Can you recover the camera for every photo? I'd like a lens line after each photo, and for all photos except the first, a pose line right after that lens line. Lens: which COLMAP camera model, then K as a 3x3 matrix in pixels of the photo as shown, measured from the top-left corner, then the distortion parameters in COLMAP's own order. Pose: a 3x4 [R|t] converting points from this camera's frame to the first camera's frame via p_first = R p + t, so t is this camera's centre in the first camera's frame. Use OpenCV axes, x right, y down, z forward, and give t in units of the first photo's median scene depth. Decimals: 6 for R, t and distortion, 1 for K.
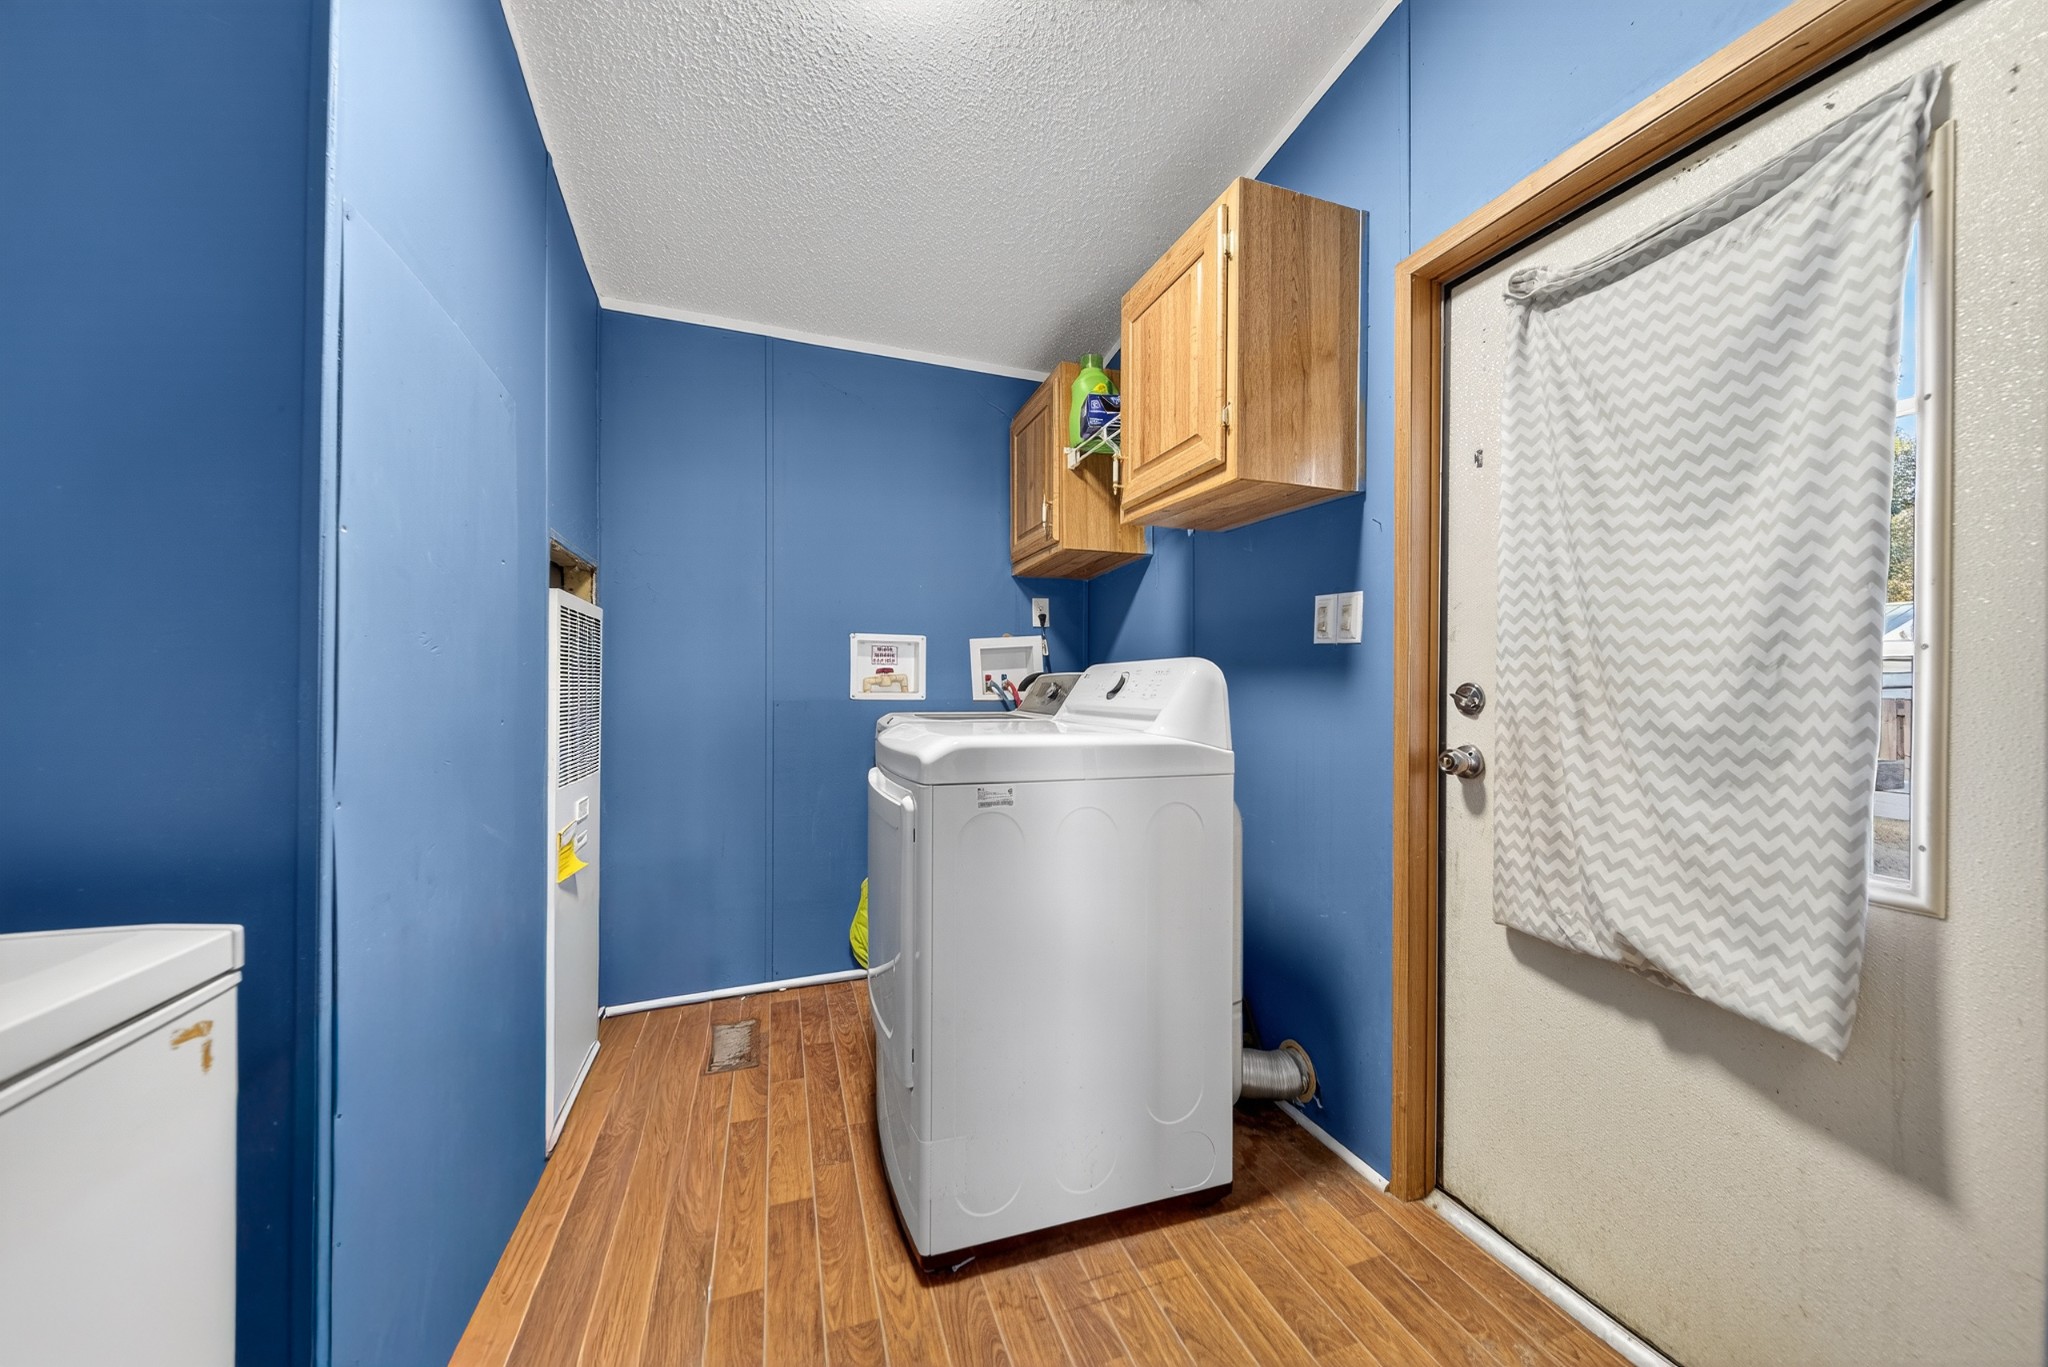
lens RADIAL K [[729.3, 0, 1030.8], [0, 729.3, 685.3], [0, 0, 1]] dist [0.008183, -0.000863]
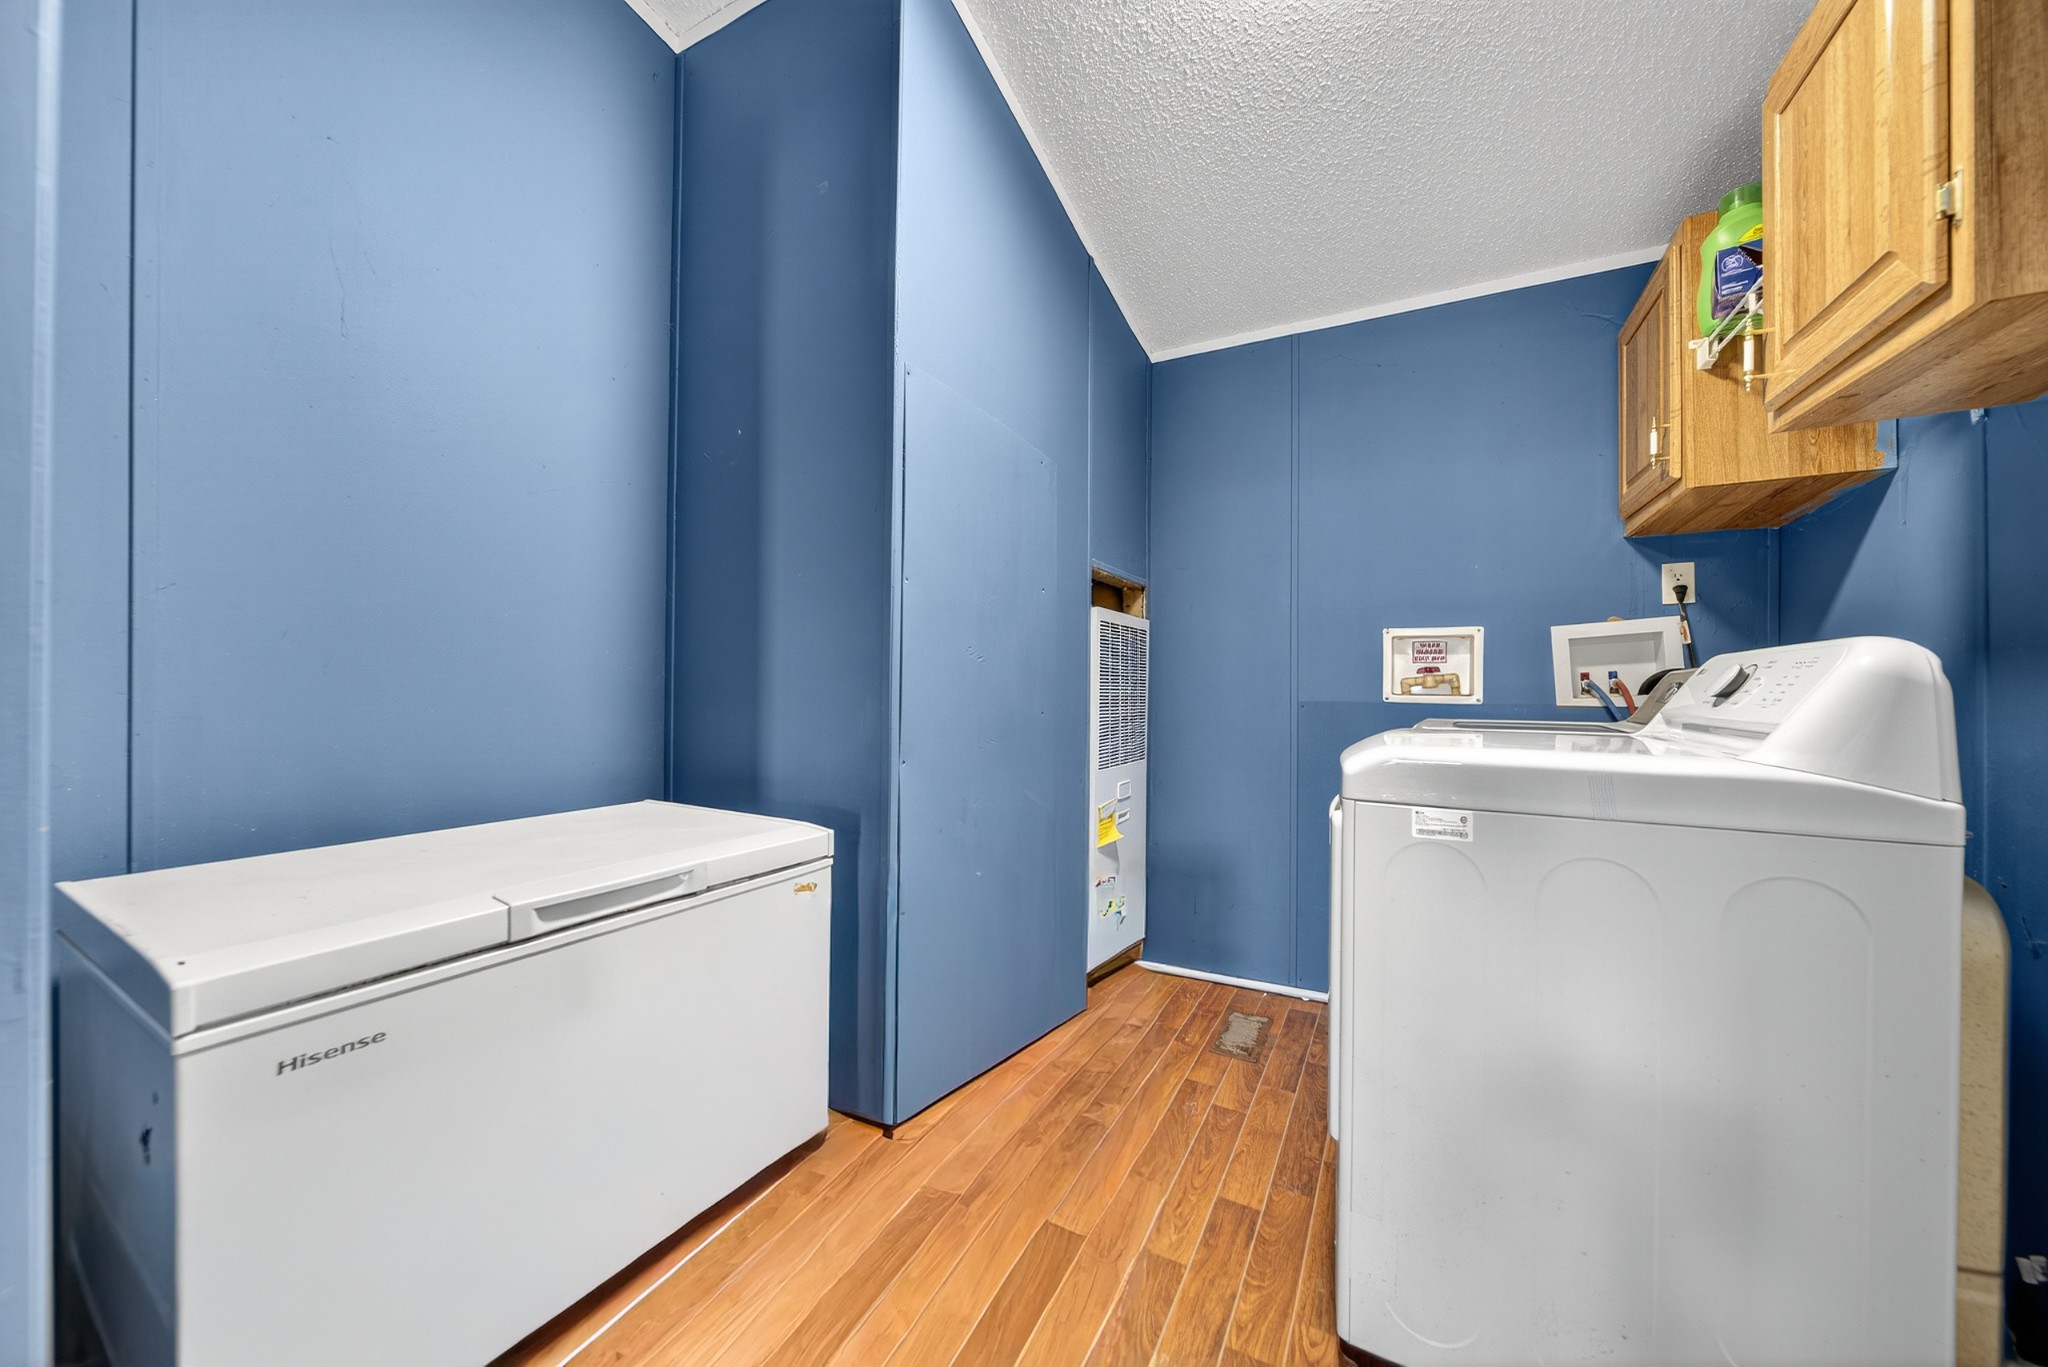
lens RADIAL K [[729.3, 0, 1022.6], [0, 729.3, 683.0], [0, 0, 1]] dist [0.008183, -0.000863]
pose [[0.673487, -0.003114, -0.739192, 0.149326], [-0.001654, 0.999982, -0.005719, 0.002180], [0.739197, 0.005075, 0.673470, 0.075719]]
